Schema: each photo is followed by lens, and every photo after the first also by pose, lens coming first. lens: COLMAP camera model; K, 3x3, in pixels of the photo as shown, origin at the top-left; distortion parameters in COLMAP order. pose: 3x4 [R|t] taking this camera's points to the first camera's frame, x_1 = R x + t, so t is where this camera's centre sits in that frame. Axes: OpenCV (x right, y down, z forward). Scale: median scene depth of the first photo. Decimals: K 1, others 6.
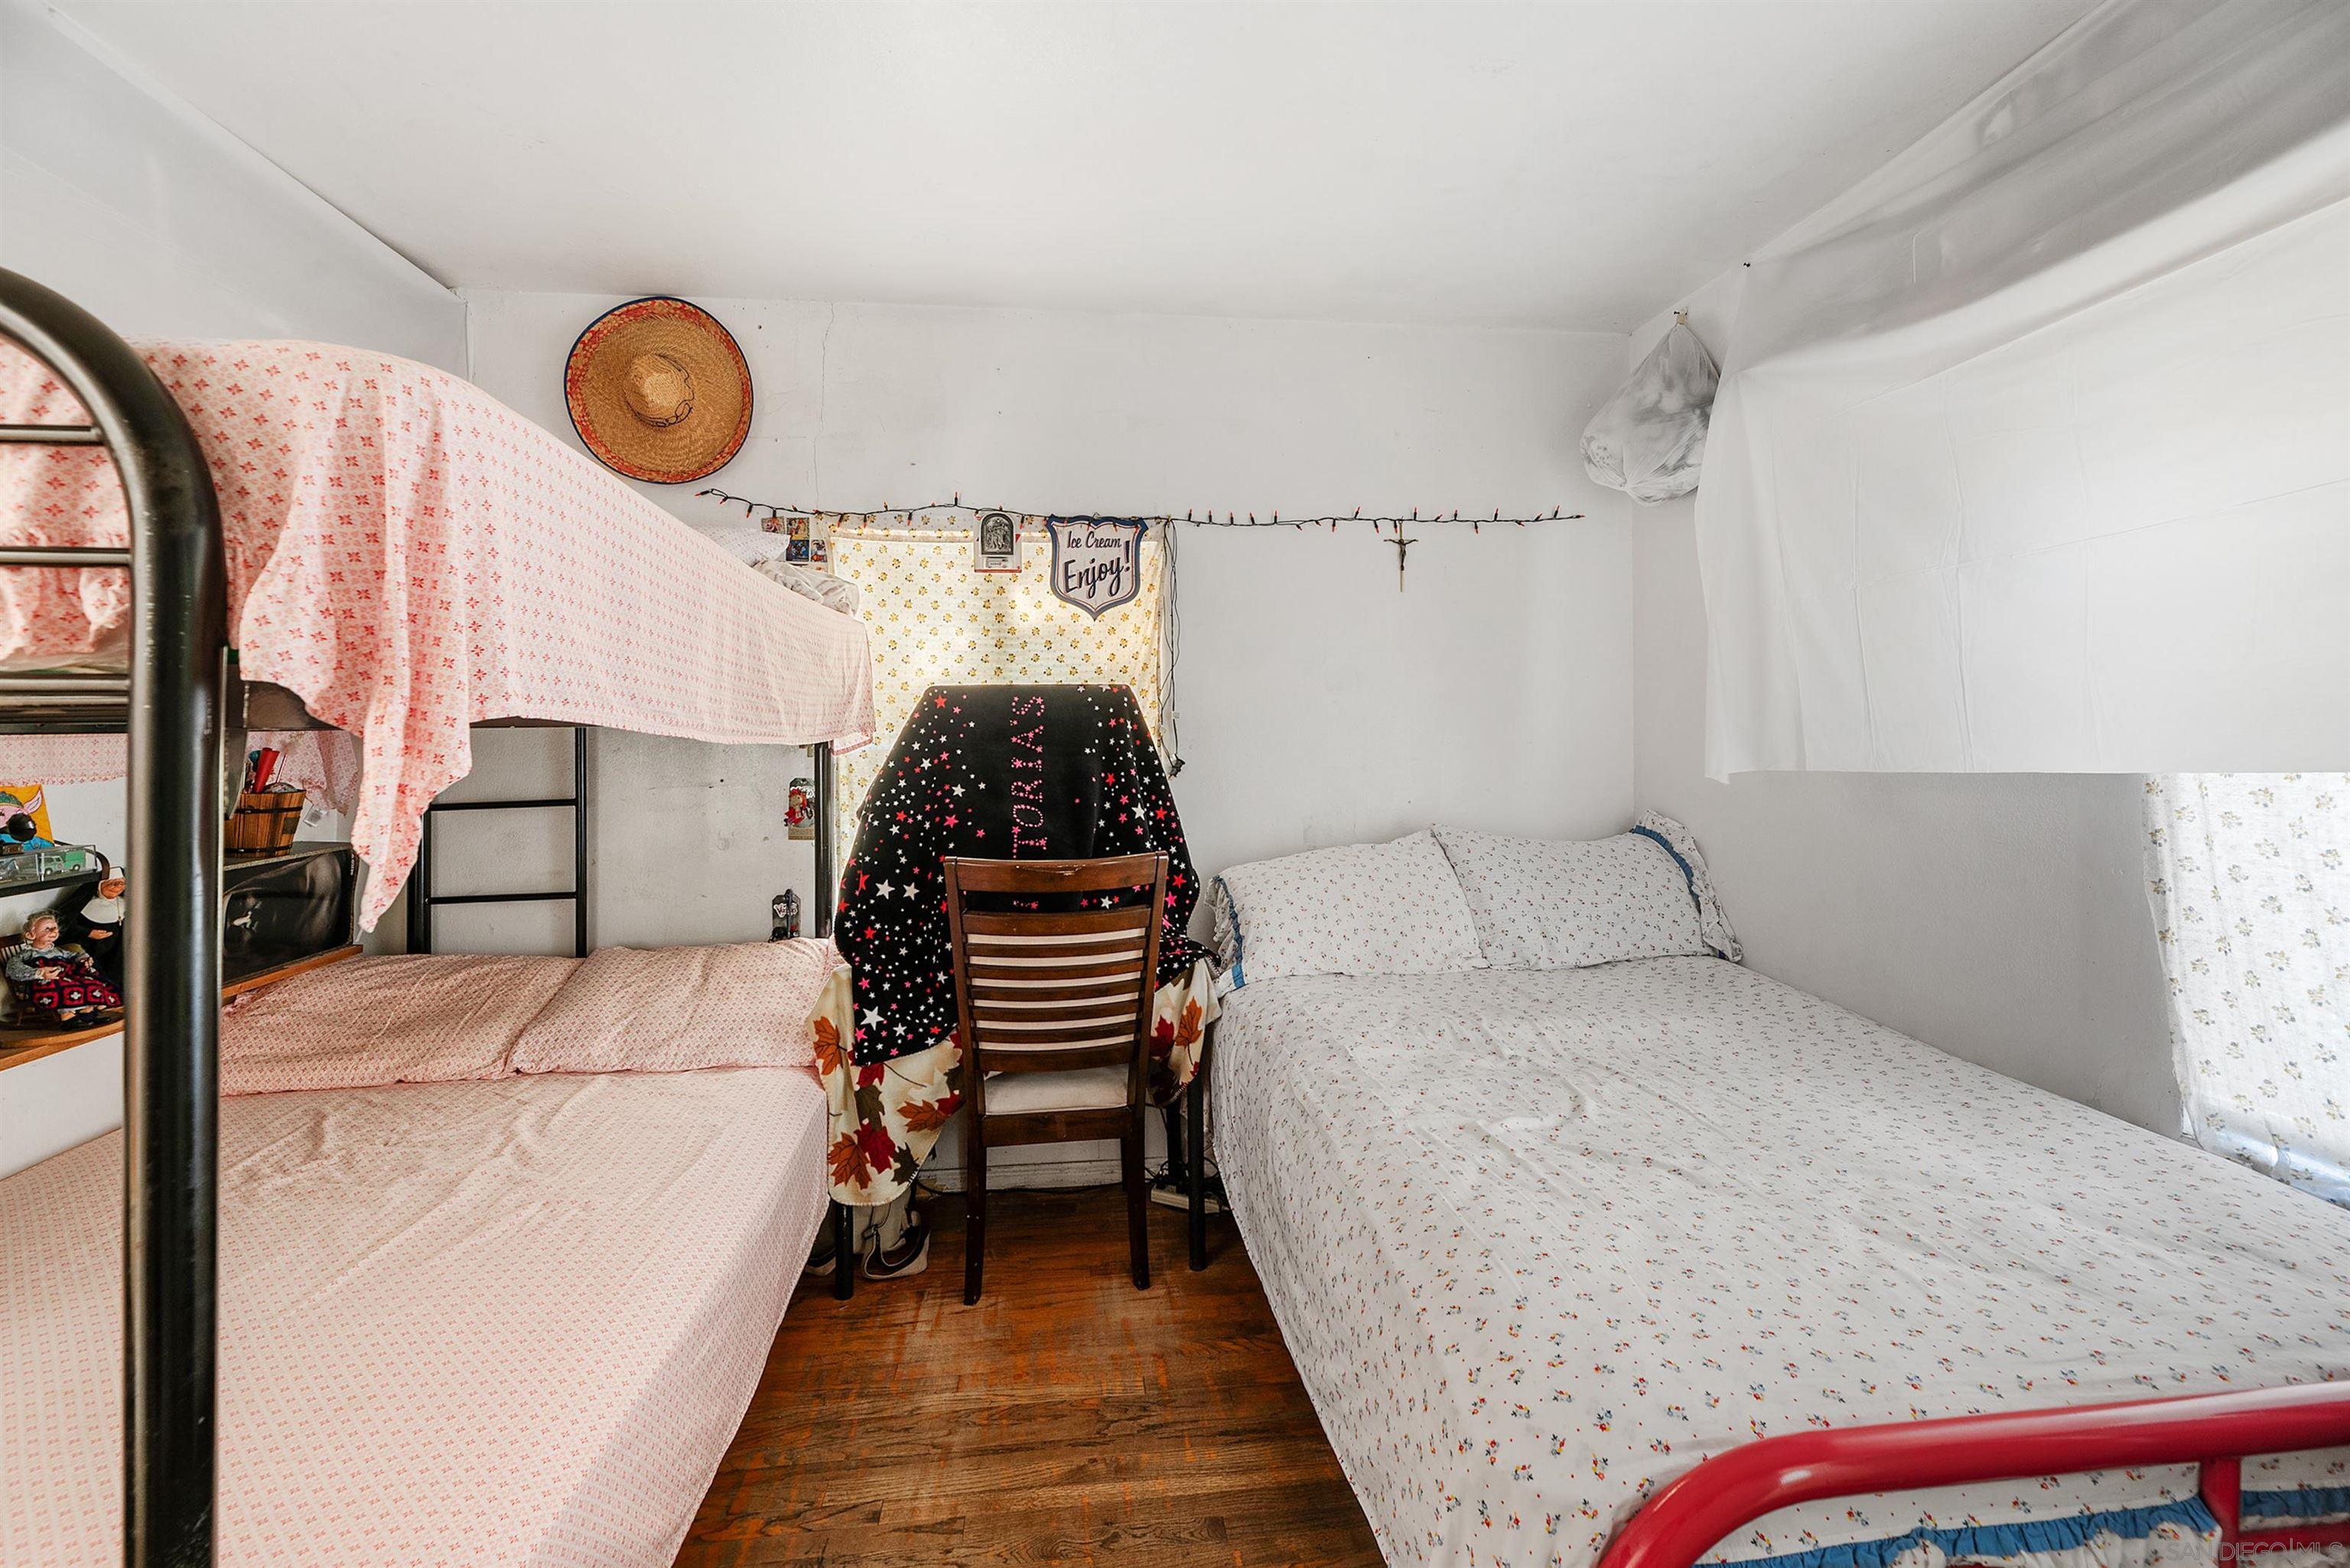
lens RADIAL K [[991.0, 0, 1166.0], [0, 991.0, 721.1], [0, 0, 1]] dist [-0.003647, 0.000590]
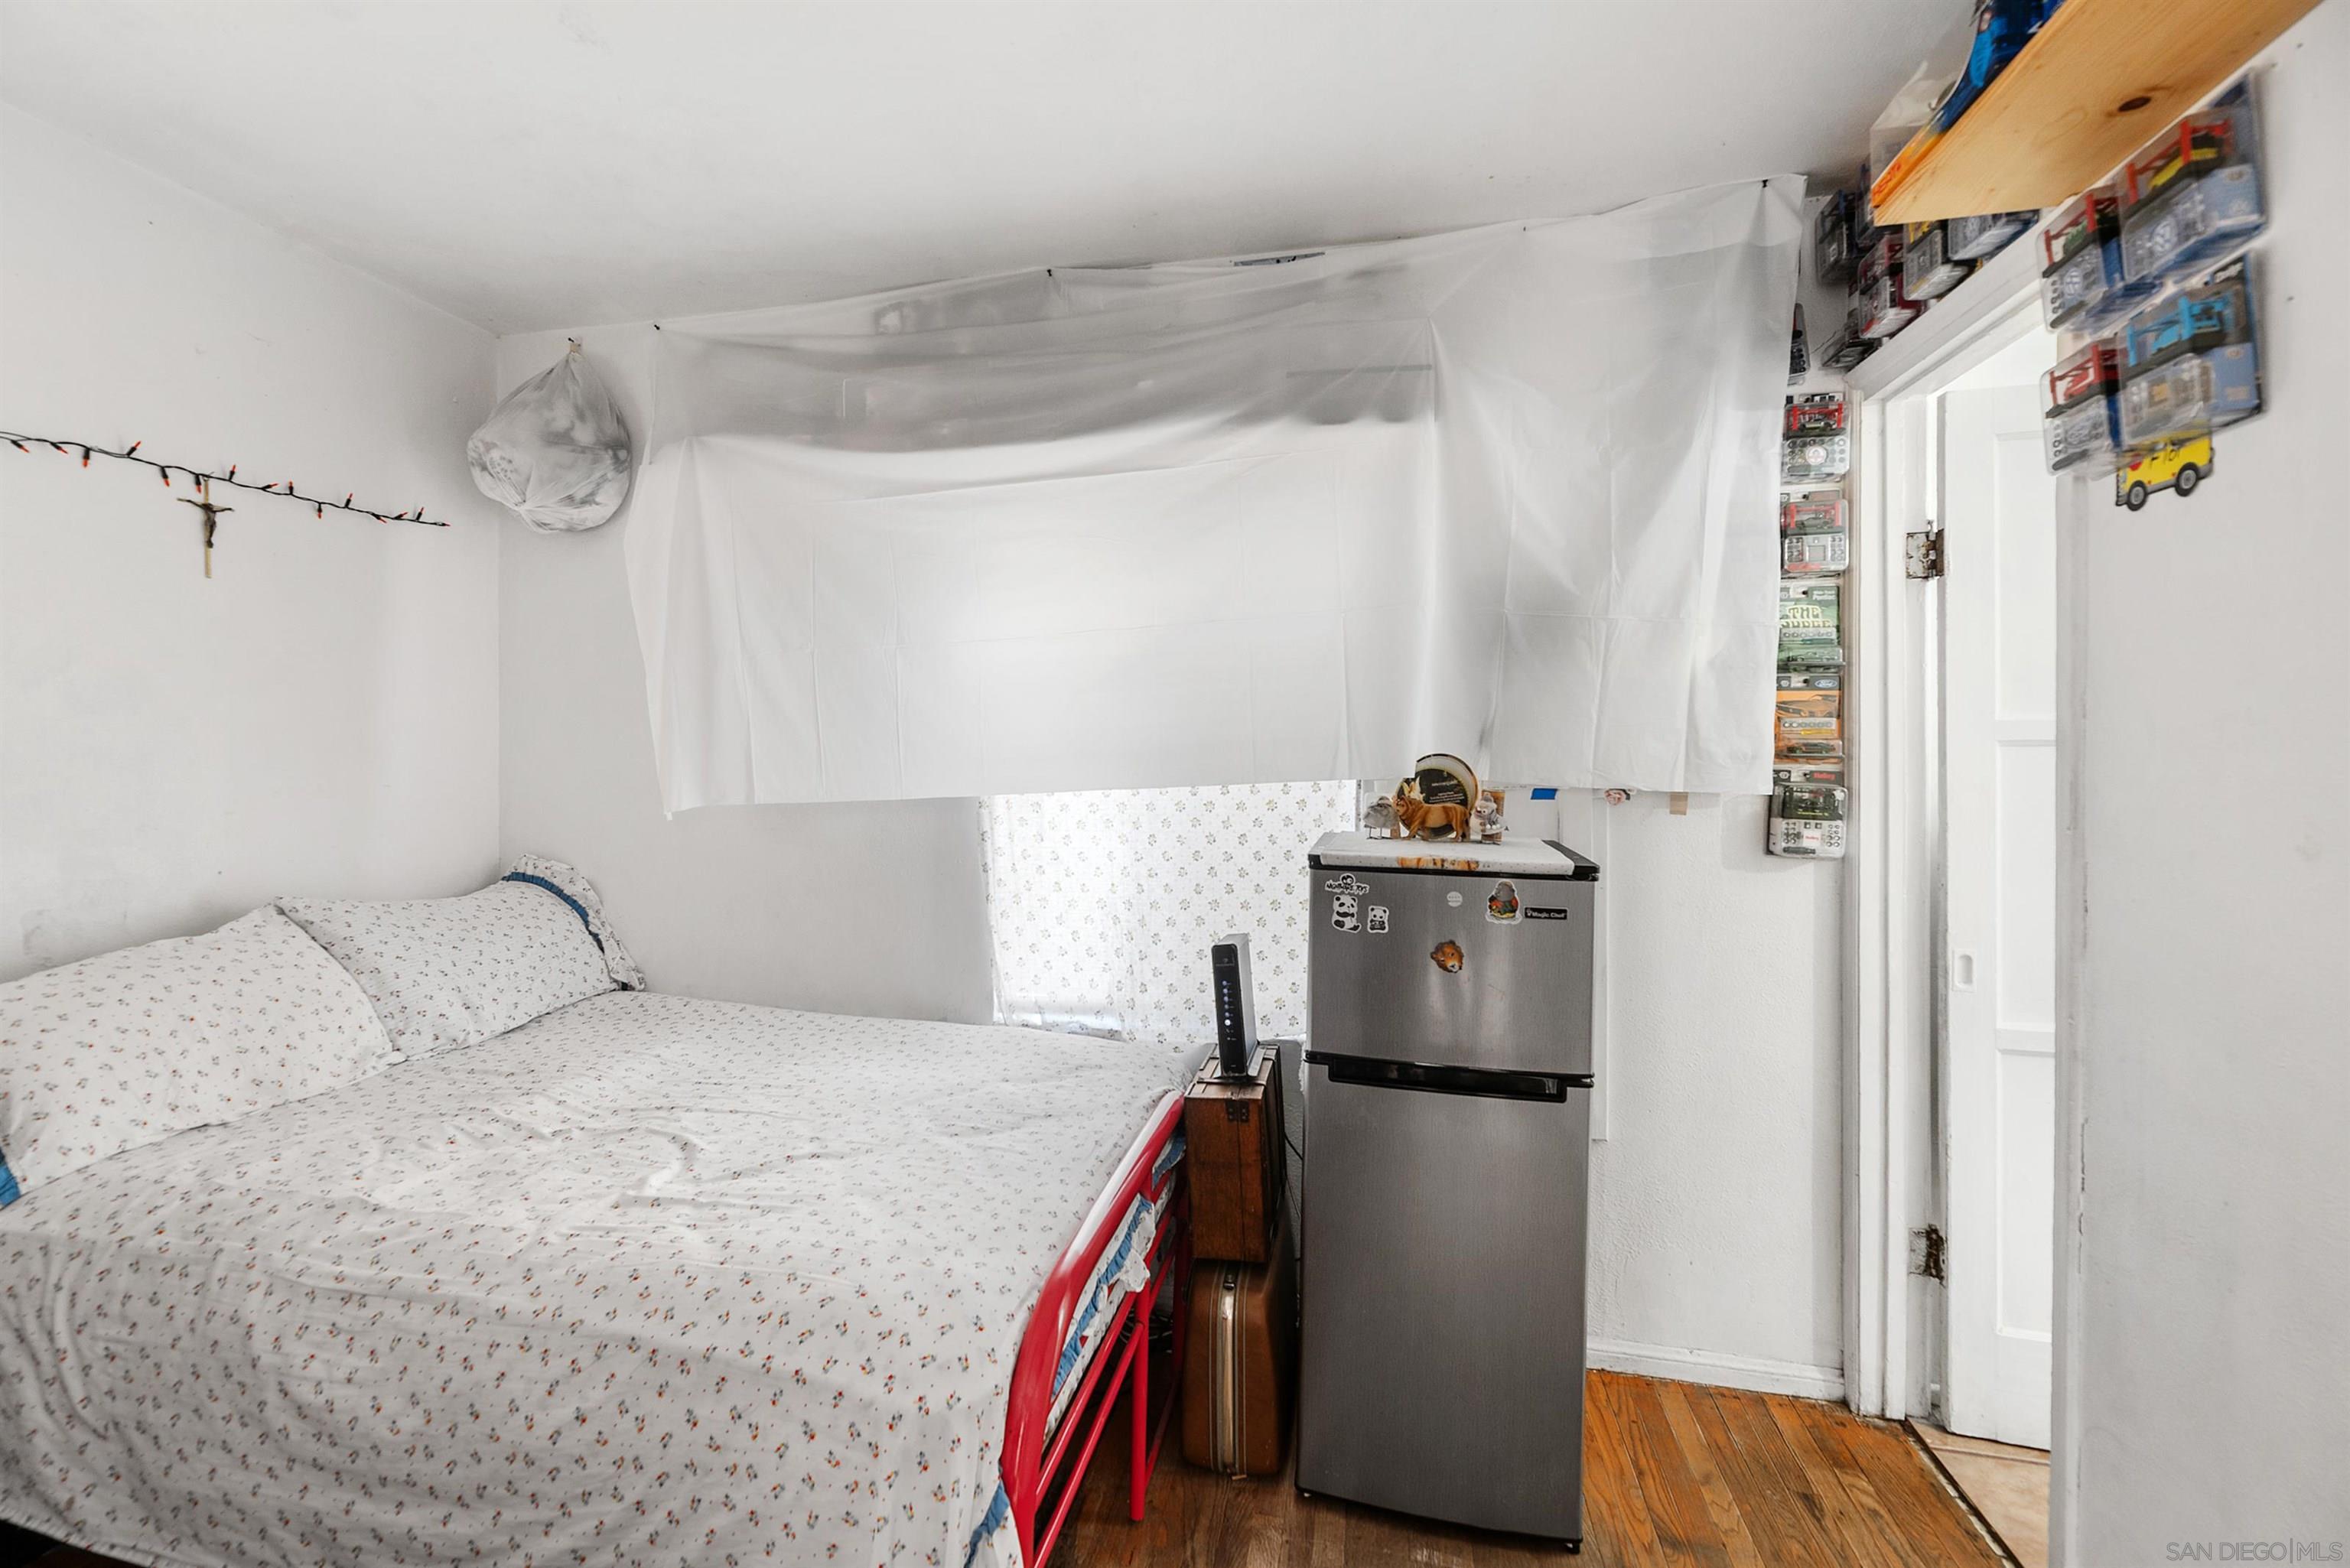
lens RADIAL K [[991.0, 0, 1173.2], [0, 991.0, 774.2], [0, 0, 1]] dist [-0.003647, 0.000590]
pose [[0.334804, -0.012054, 0.942211, -0.238921], [-0.002950, 0.999900, 0.013841, -0.001769], [-0.942283, -0.007413, 0.334735, 0.131754]]
